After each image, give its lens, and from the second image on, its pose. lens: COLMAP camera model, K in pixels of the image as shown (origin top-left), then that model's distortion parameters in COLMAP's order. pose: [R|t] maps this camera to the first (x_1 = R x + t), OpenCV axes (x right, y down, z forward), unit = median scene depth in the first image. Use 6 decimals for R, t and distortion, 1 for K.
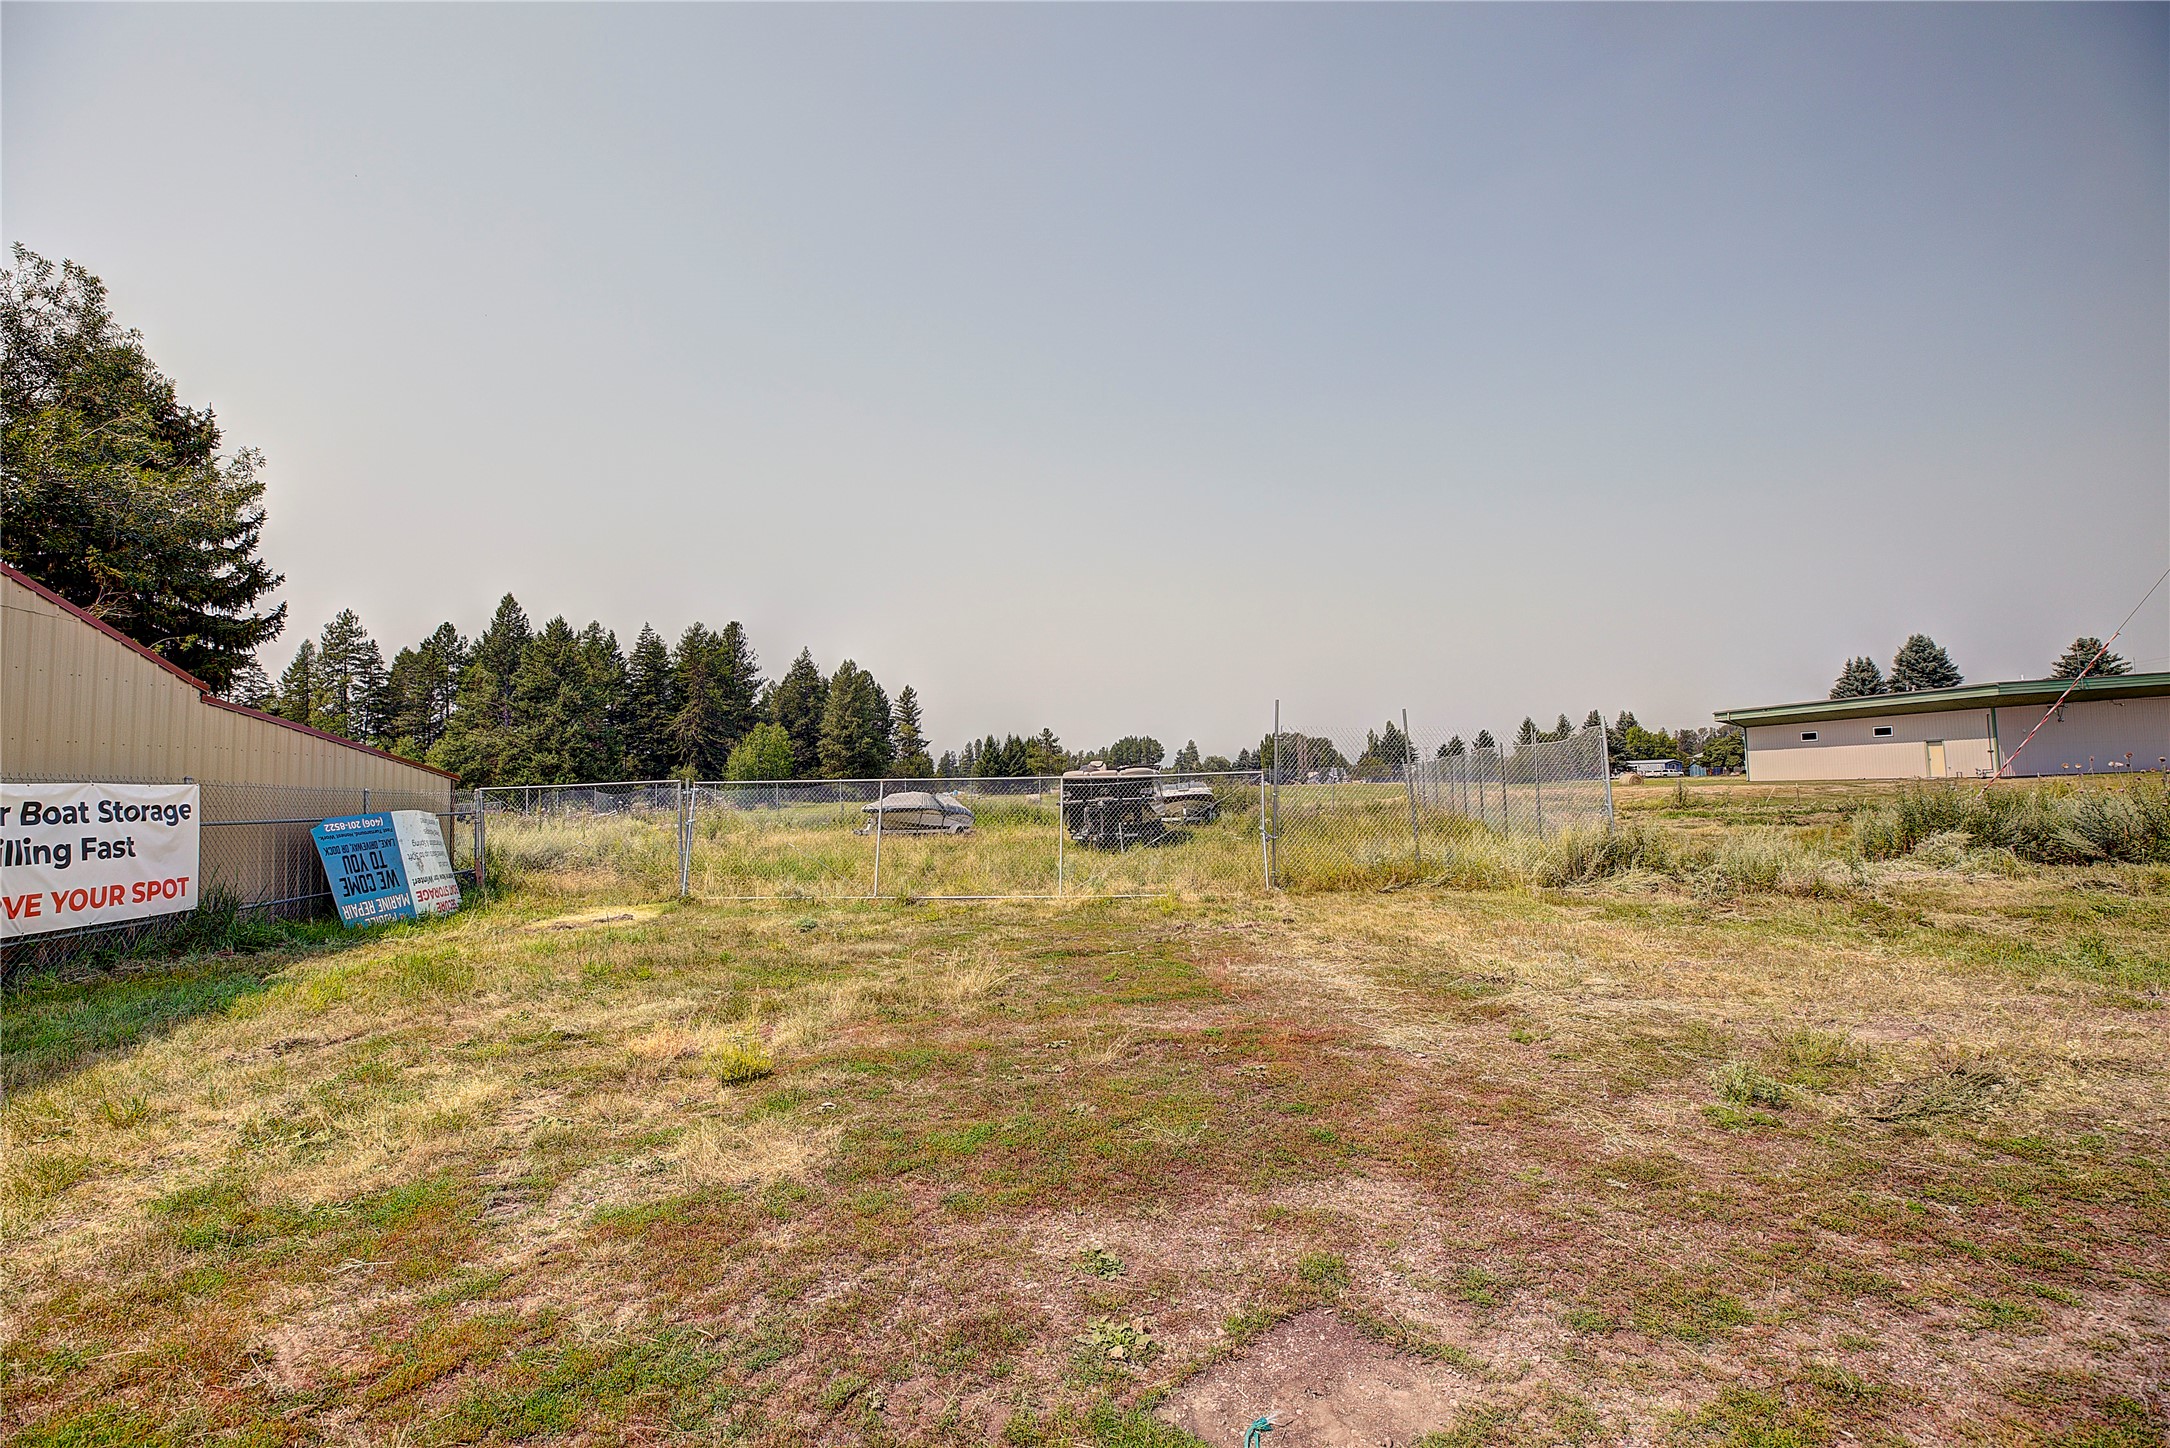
lens RADIAL K [[986.8, 0, 1081.6], [0, 986.8, 720.8], [0, 0, 1]] dist [-0.046293, 0.014836]
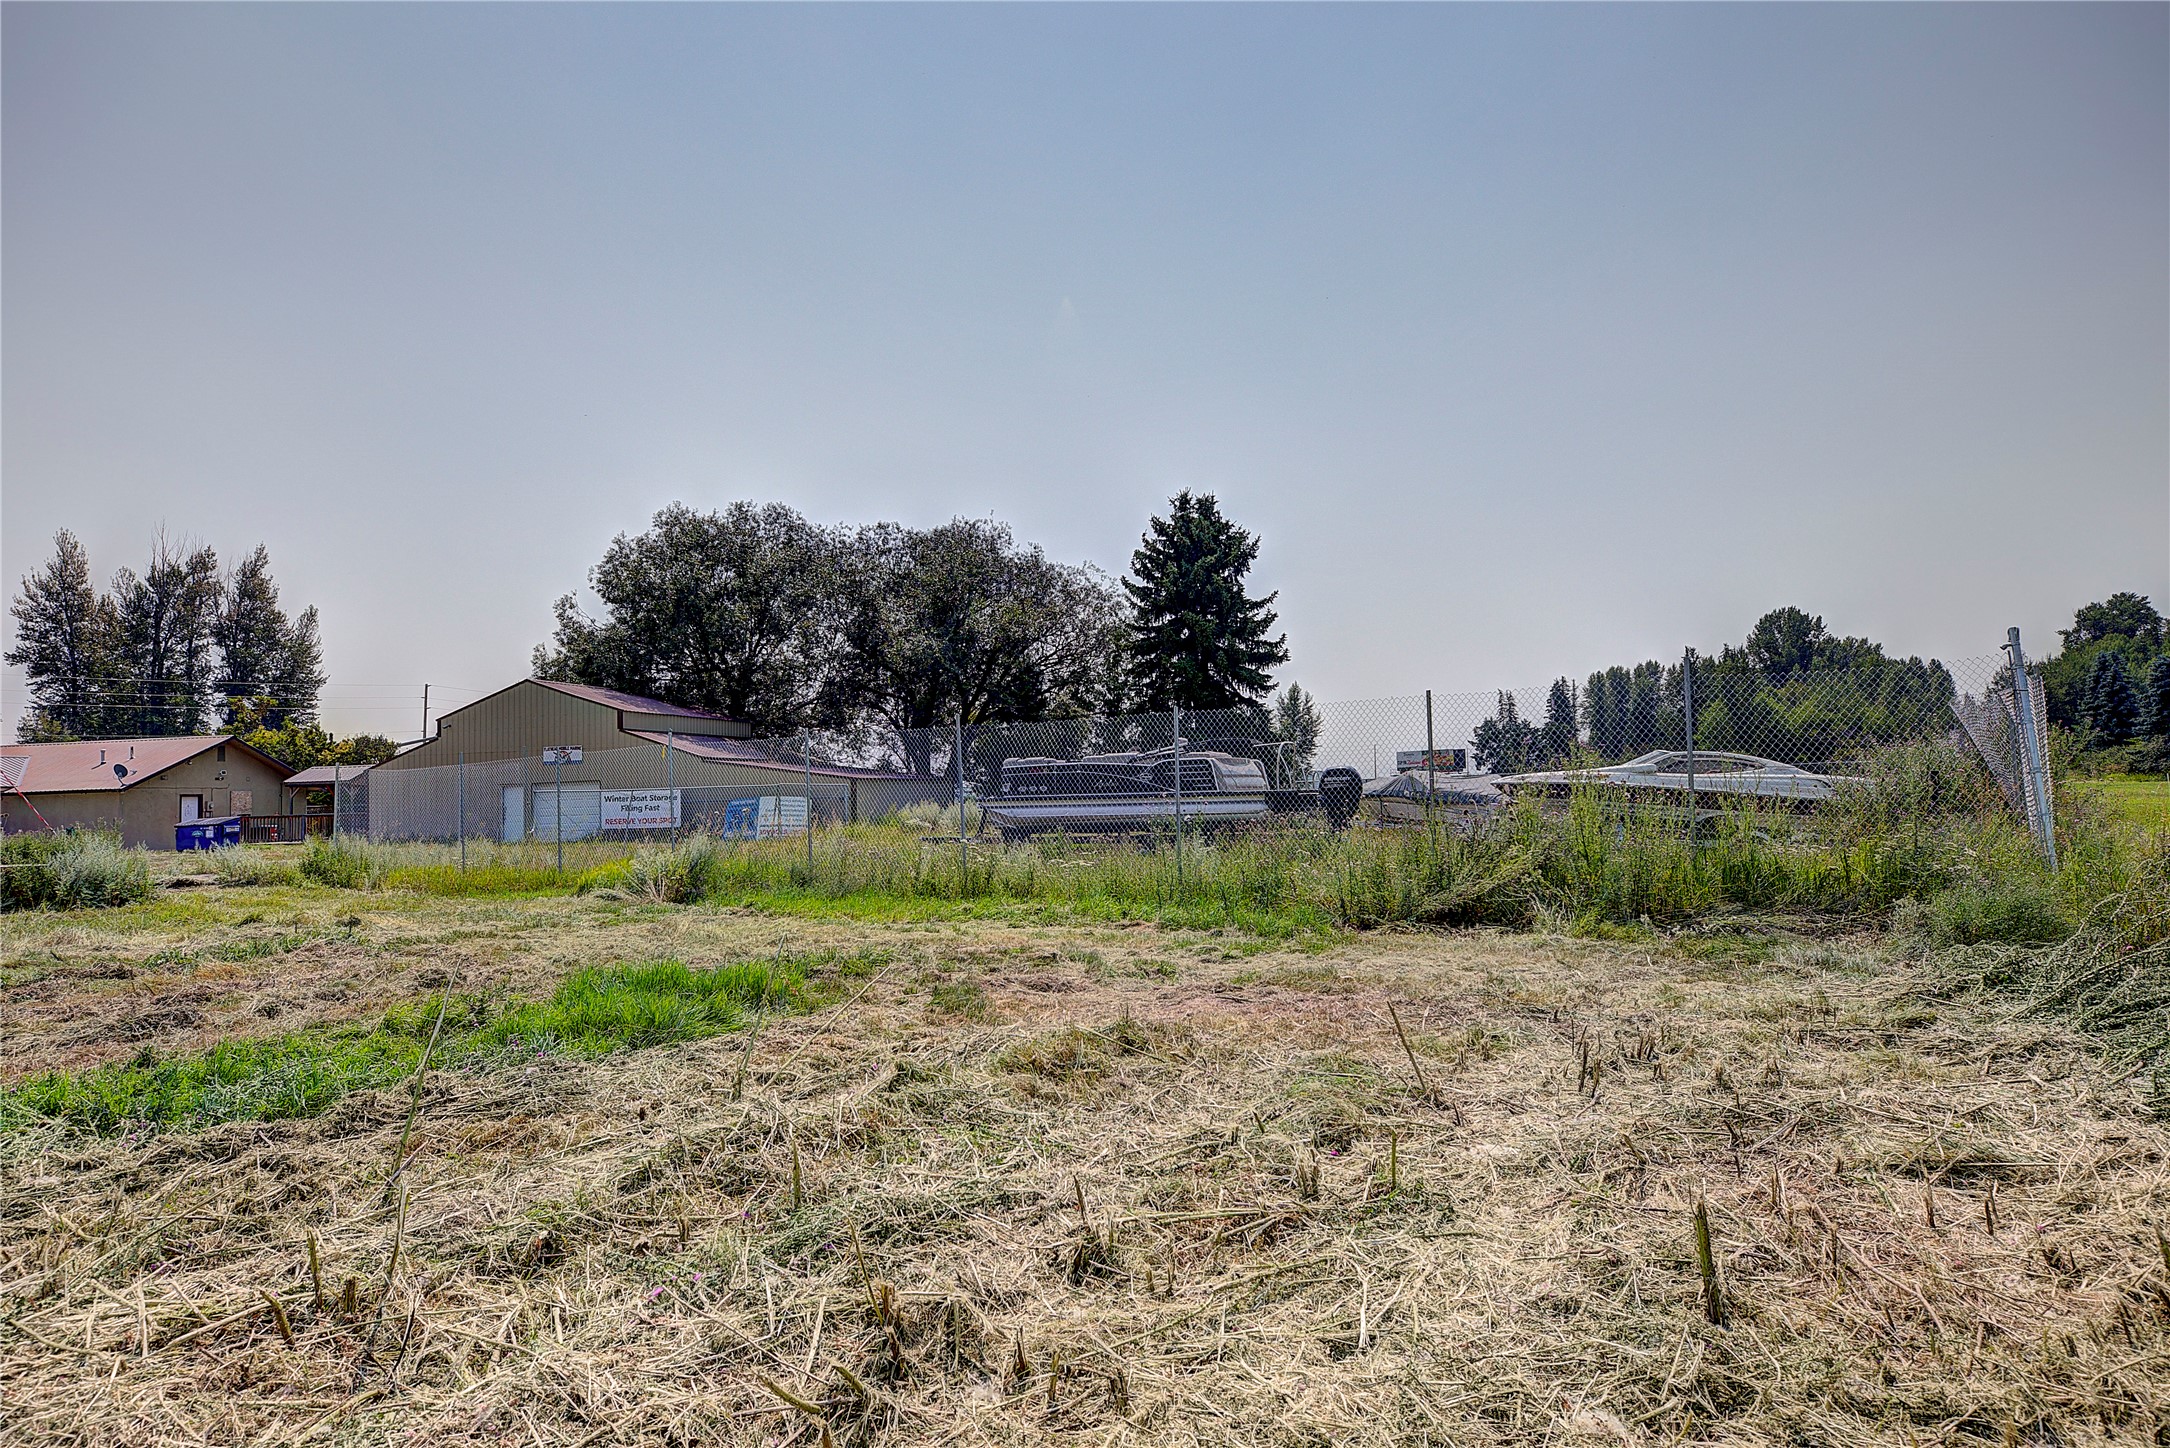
lens RADIAL K [[1358.2, 0, 1084.4], [0, 1358.2, 714.3], [0, 0, 1]] dist [-0.007937, 0.016551]
pose [[-0.381828, -0.013856, -0.924130, 0.282641], [0.104765, 0.992794, -0.058172, 0.022462], [0.918277, -0.119028, -0.377625, 0.402480]]
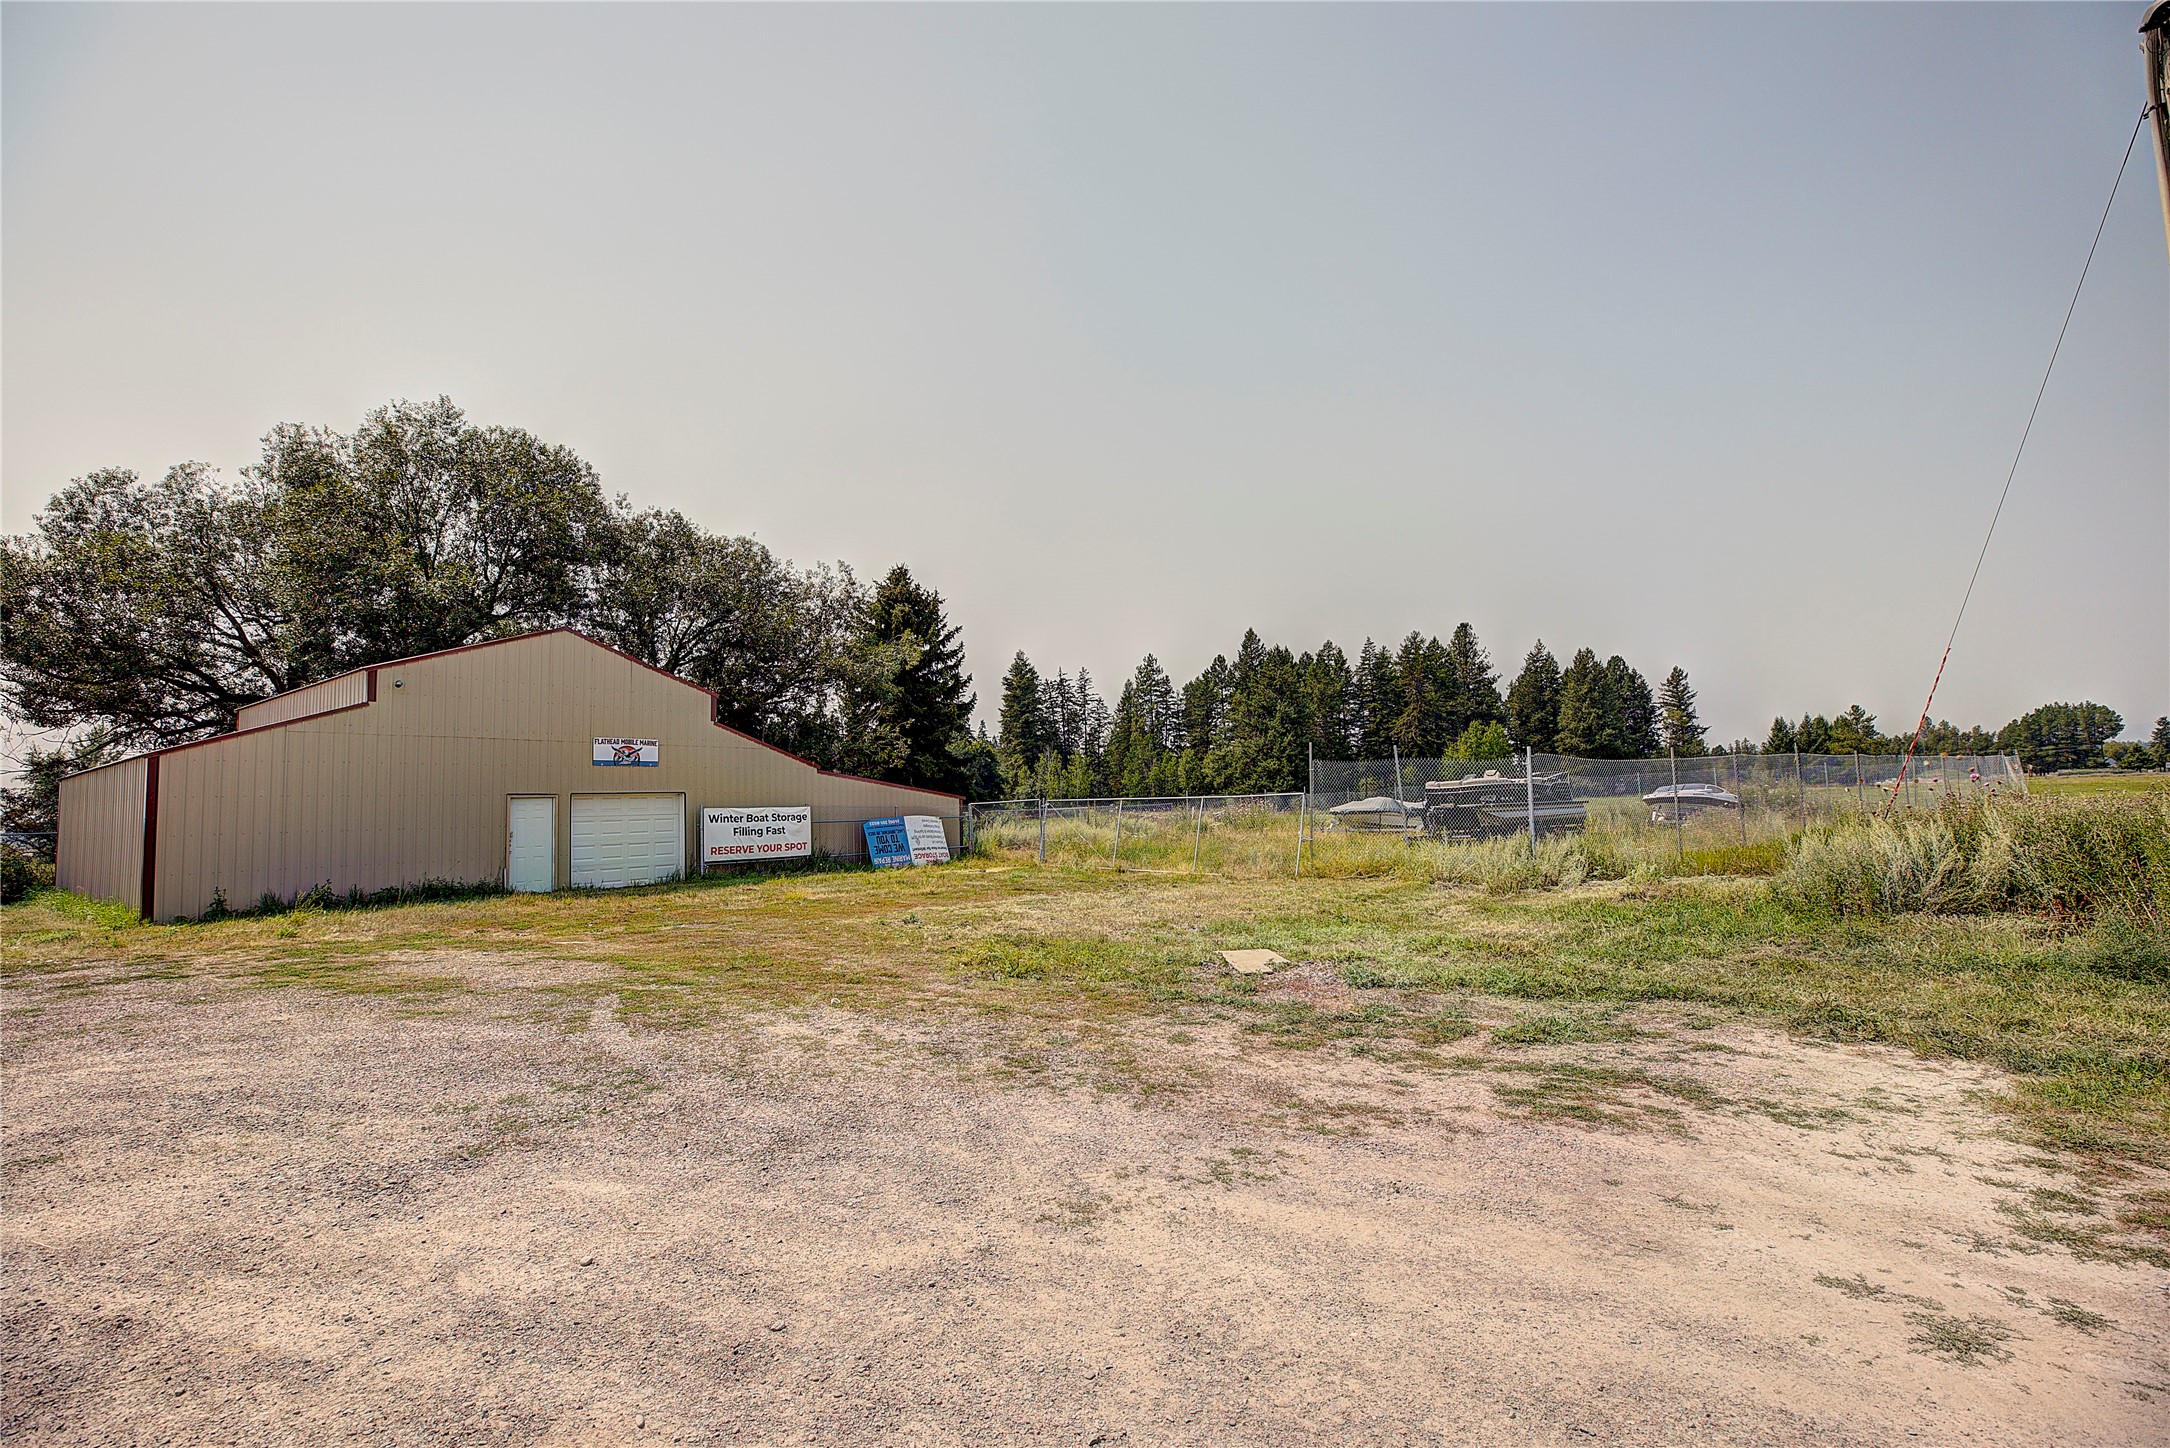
lens RADIAL K [[986.8, 0, 1081.6], [0, 986.8, 720.8], [0, 0, 1]] dist [-0.046293, 0.014836]
pose [[0.711062, -0.055395, -0.700943, 0.144563], [0.059750, 0.998046, -0.018263, -0.007076], [0.700586, -0.028895, 0.712983, -0.035909]]
